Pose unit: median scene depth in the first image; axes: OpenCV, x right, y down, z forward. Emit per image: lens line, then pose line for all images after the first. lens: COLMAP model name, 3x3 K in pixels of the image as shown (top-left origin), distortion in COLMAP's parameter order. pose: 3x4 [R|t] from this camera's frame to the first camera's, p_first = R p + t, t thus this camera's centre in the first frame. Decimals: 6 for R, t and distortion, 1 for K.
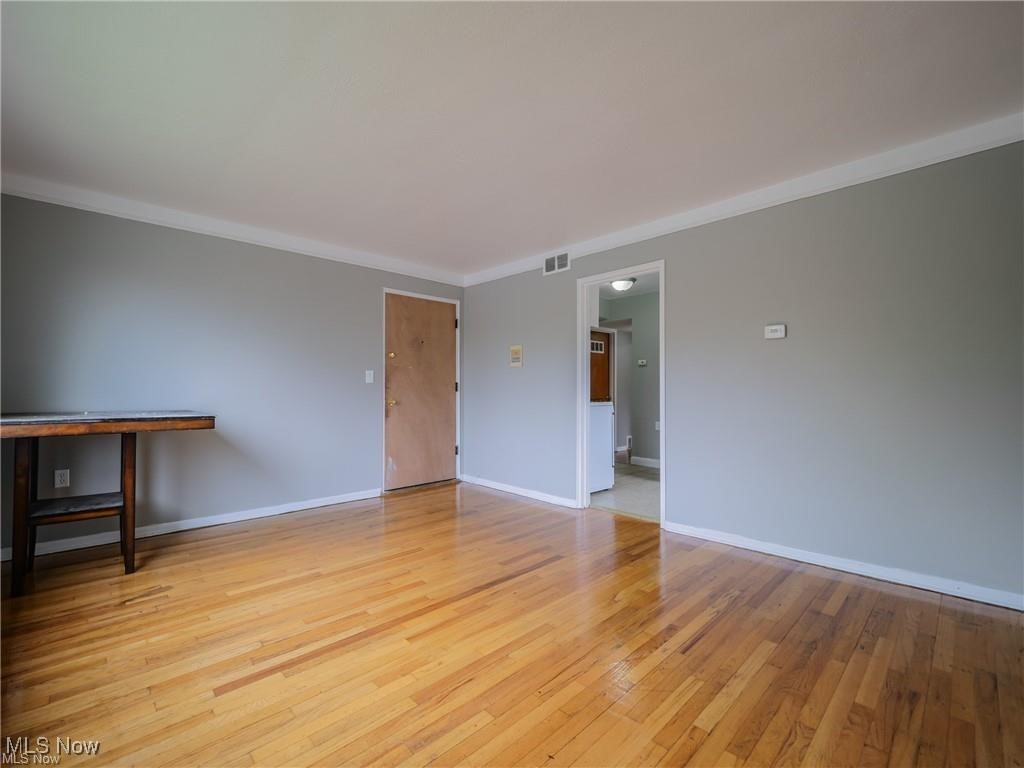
lens RADIAL K [[449.7, 0, 504.1], [0, 449.7, 385.8], [0, 0, 1]] dist [-0.004199, -0.001225]
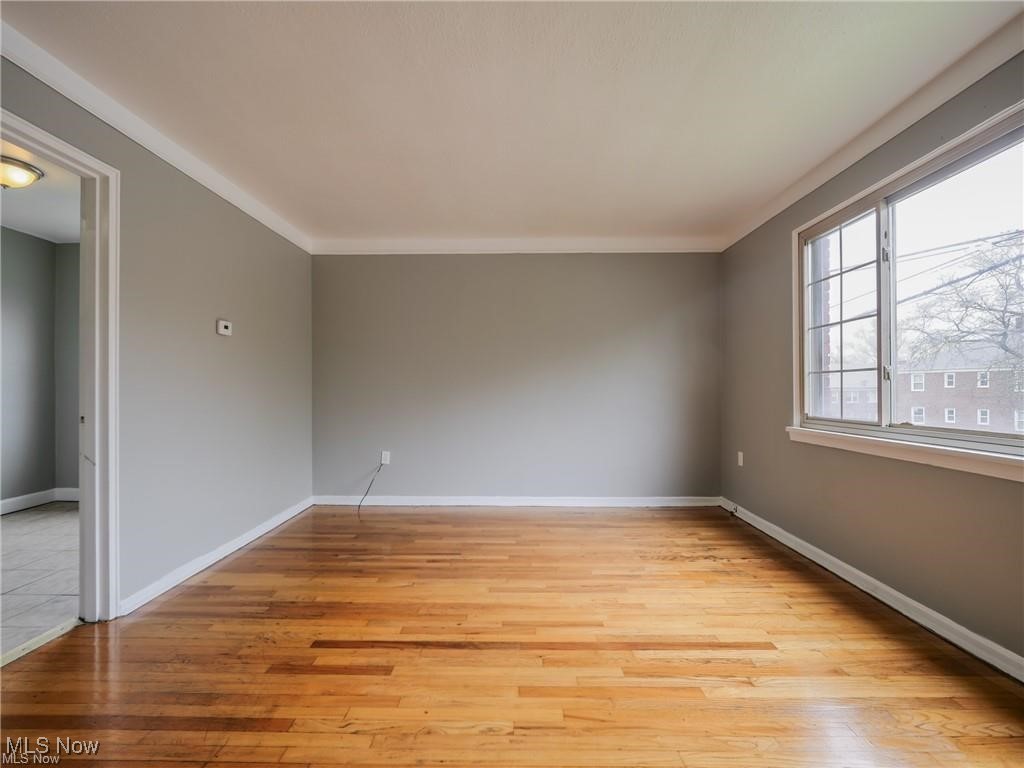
lens RADIAL K [[449.7, 0, 513.9], [0, 449.7, 385.8], [0, 0, 1]] dist [-0.004199, -0.001225]
pose [[-0.719914, 0.001045, 0.694063, -0.449537], [-0.008305, 0.999914, -0.010120, 0.009302], [-0.694014, -0.013049, -0.719843, 1.076739]]
